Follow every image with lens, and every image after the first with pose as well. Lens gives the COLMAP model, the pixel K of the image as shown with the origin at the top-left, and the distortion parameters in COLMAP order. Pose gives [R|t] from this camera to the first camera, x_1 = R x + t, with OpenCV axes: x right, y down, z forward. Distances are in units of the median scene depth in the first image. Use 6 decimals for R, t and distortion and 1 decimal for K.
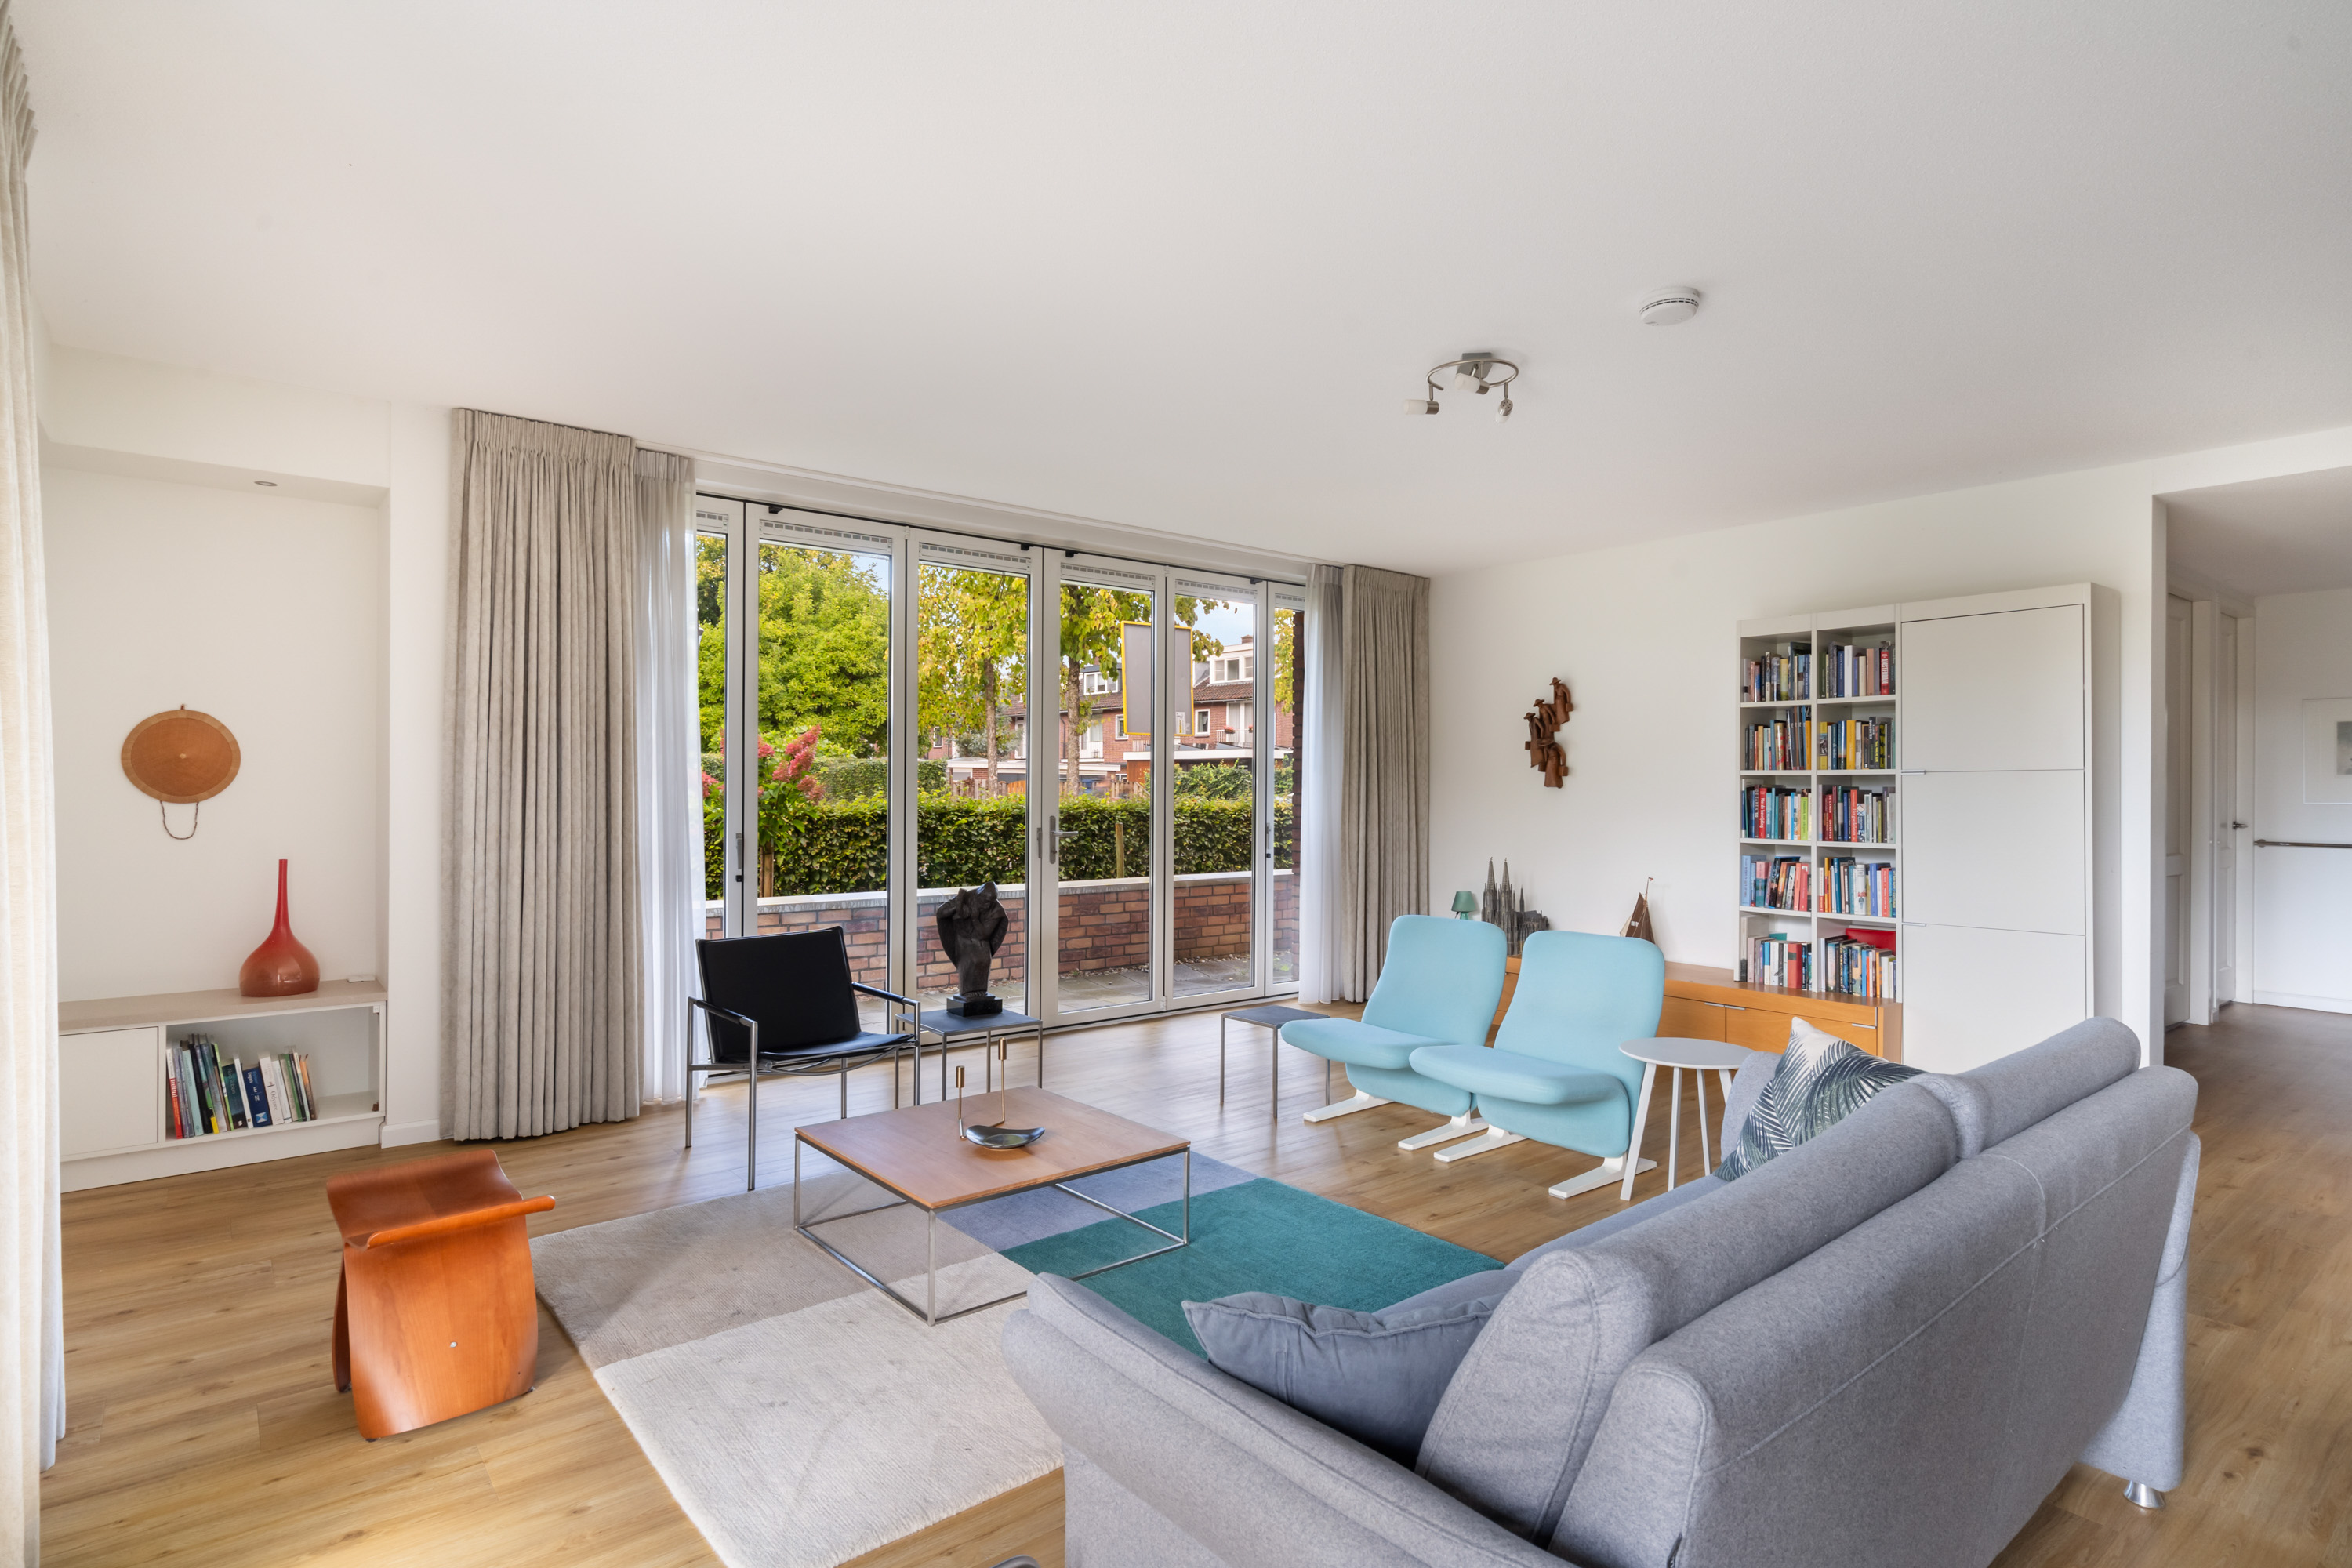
lens RADIAL K [[1210.0, 0, 1176.0], [0, 1210.0, 784.0], [0, 0, 1]] dist [-0.000775, -0.000195]
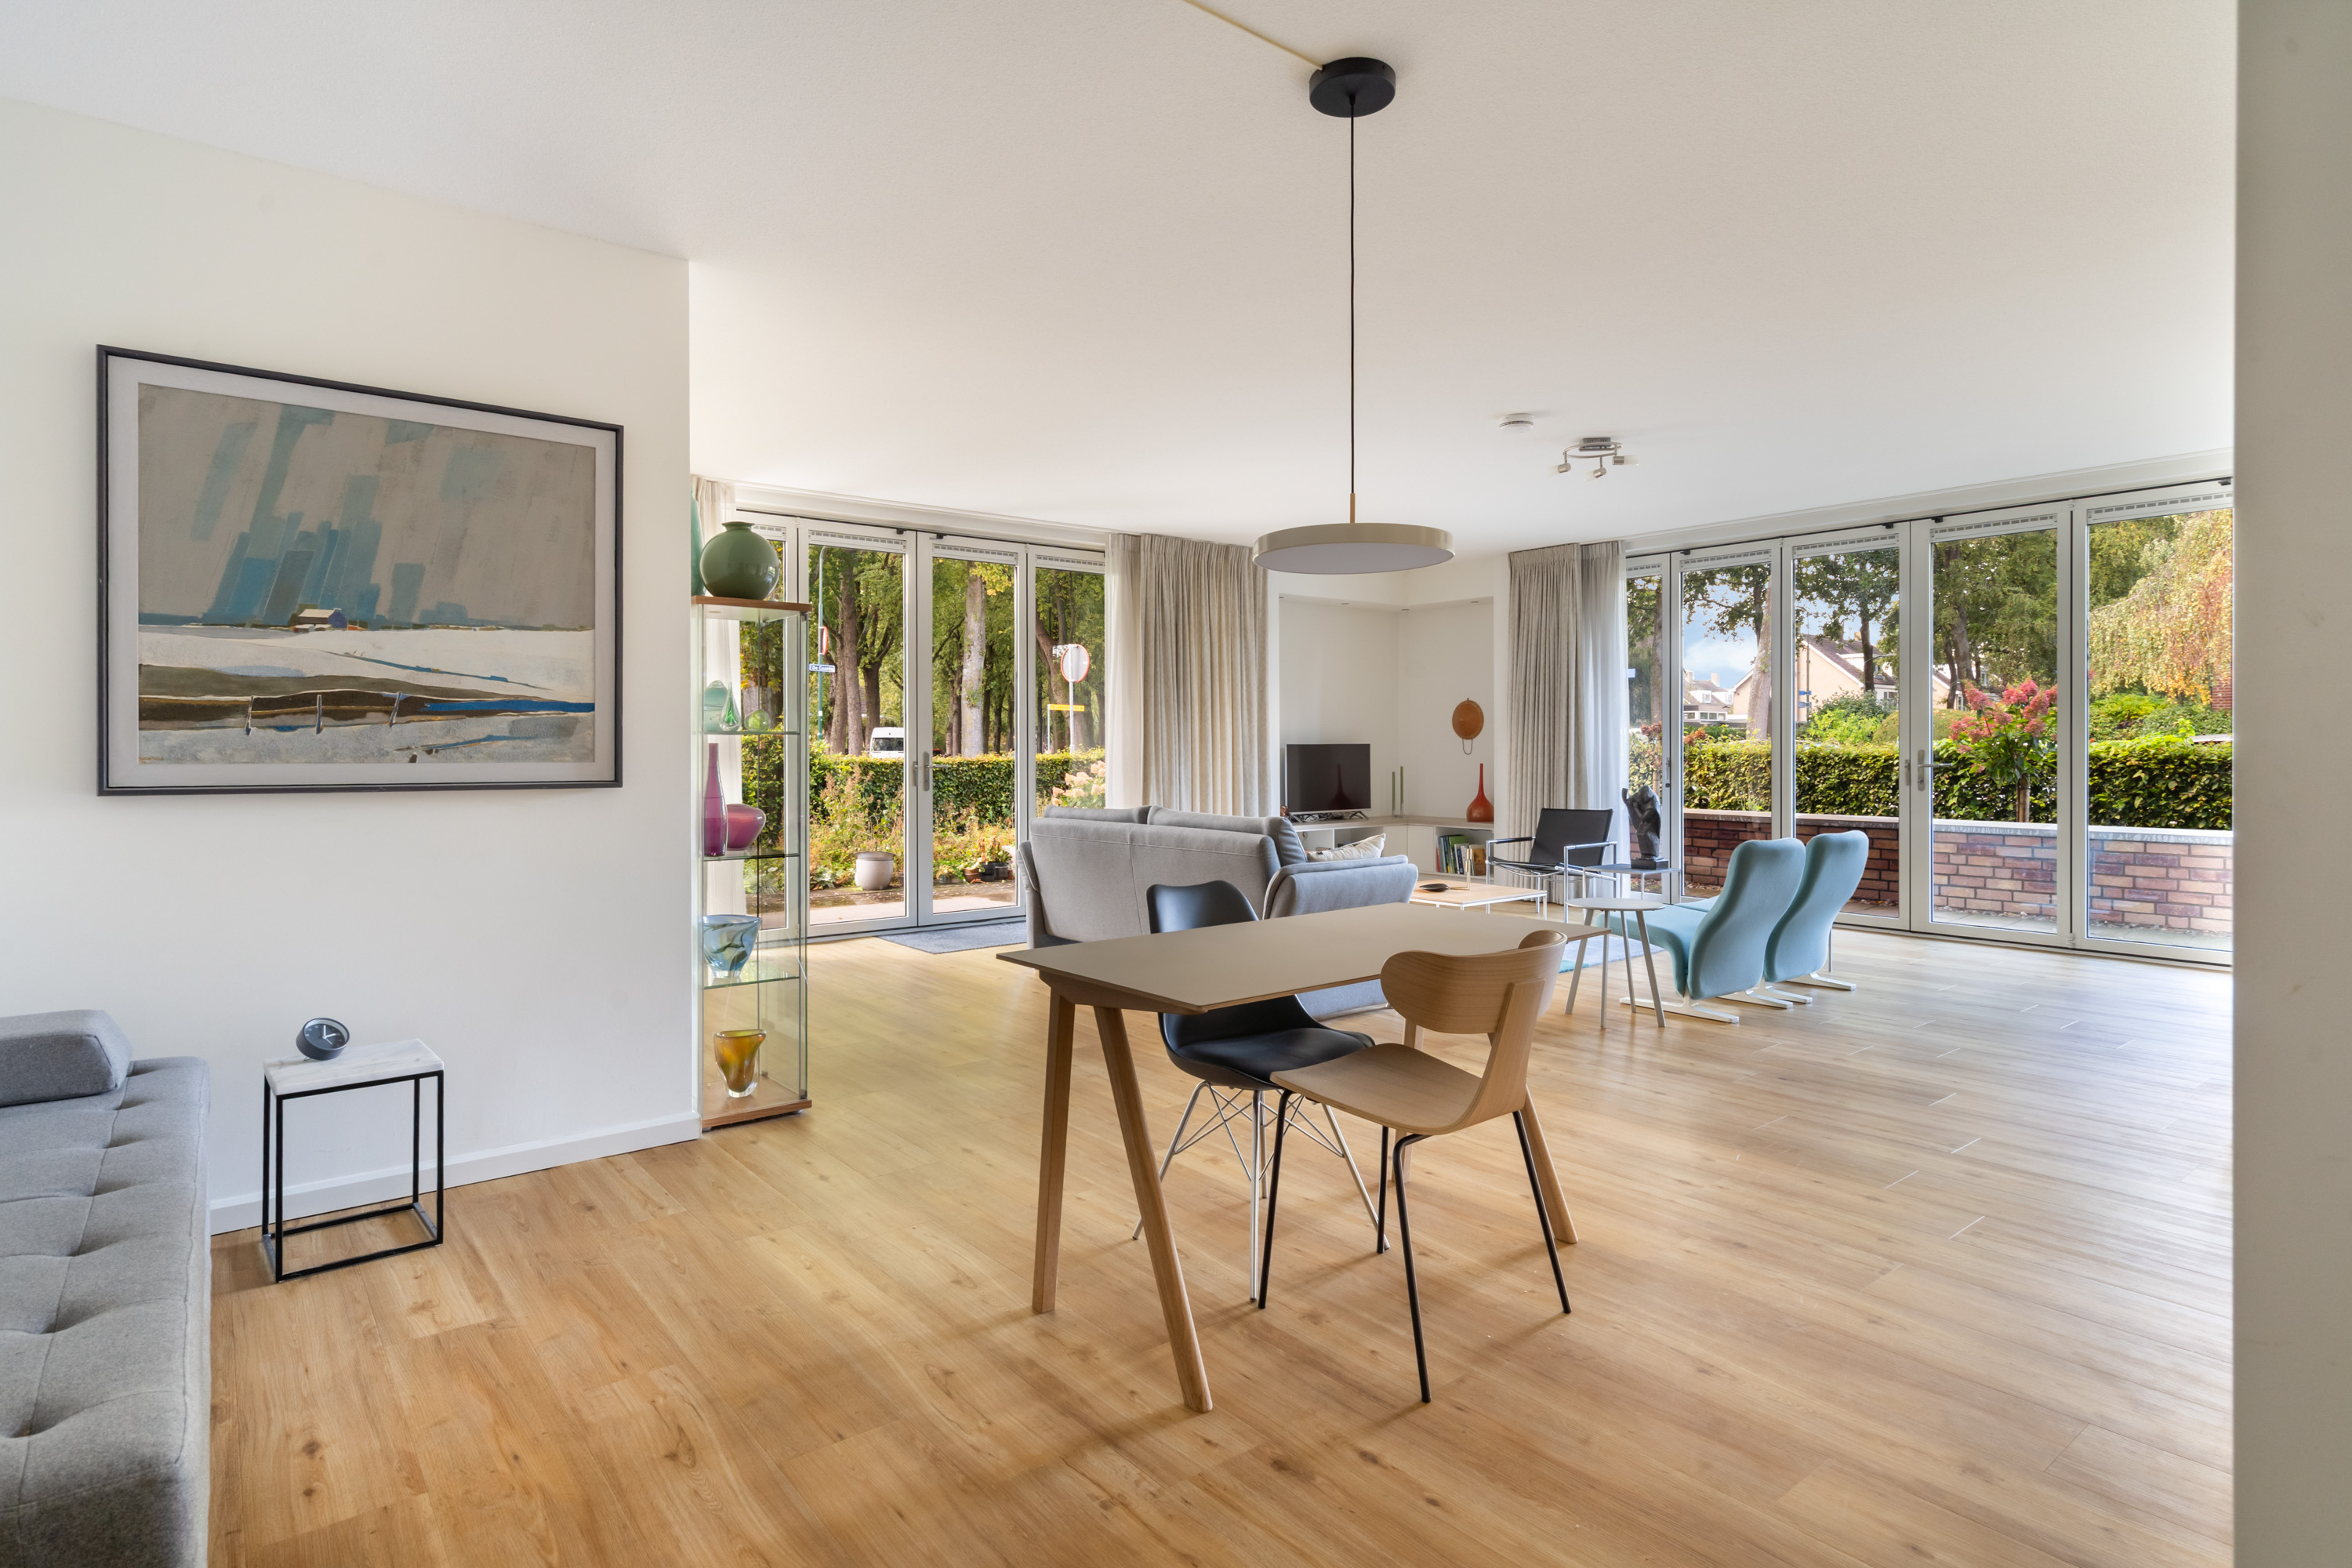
lens RADIAL K [[1225.1, 0, 1165.3], [0, 1225.1, 753.3], [0, 0, 1]] dist [0.001416, -0.000005]
pose [[-0.006066, 0.003560, -0.999975, 1.199706], [0.004687, 0.999983, 0.003532, 0.024338], [0.999971, -0.004665, -0.006083, 0.313974]]
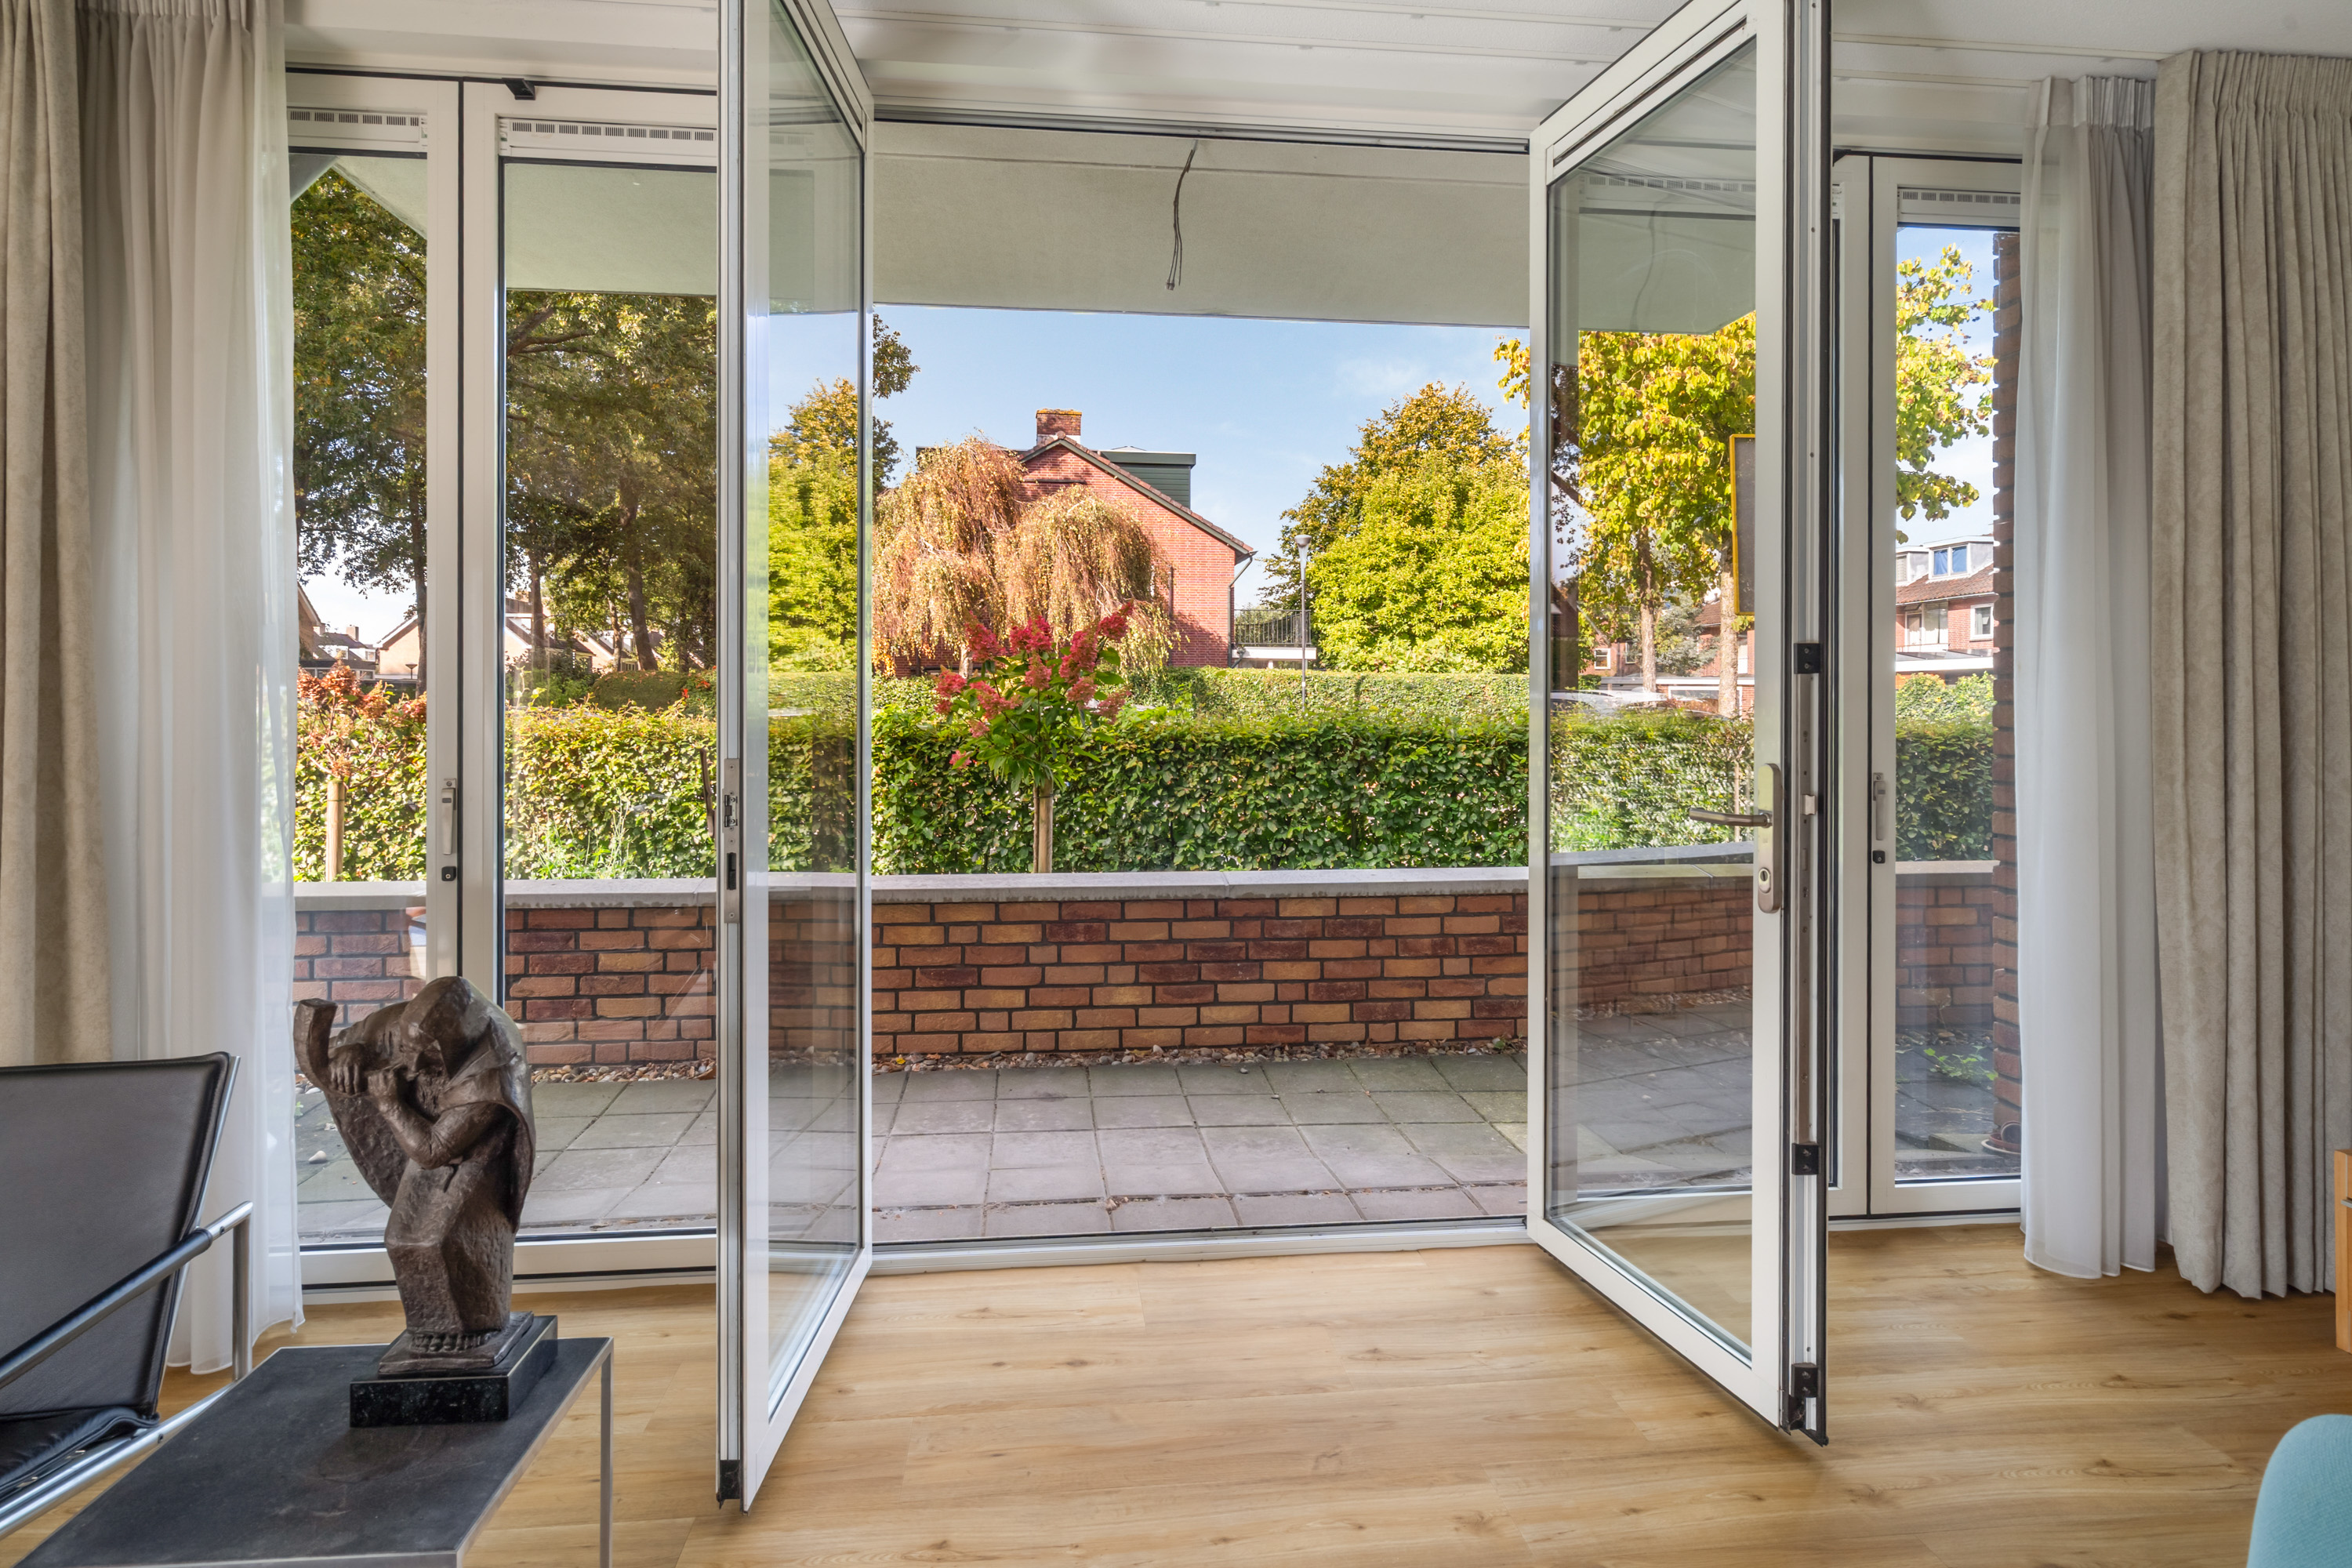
lens RADIAL K [[1235.6, 0, 1164.8], [0, 1235.6, 709.5], [0, 0, 1]] dist [0.004714, 0.000815]
pose [[0.840960, -0.002389, -0.541093, 0.128036], [0.004268, 0.999988, 0.002219, 0.012136], [0.541081, -0.004175, 0.840960, 0.692283]]
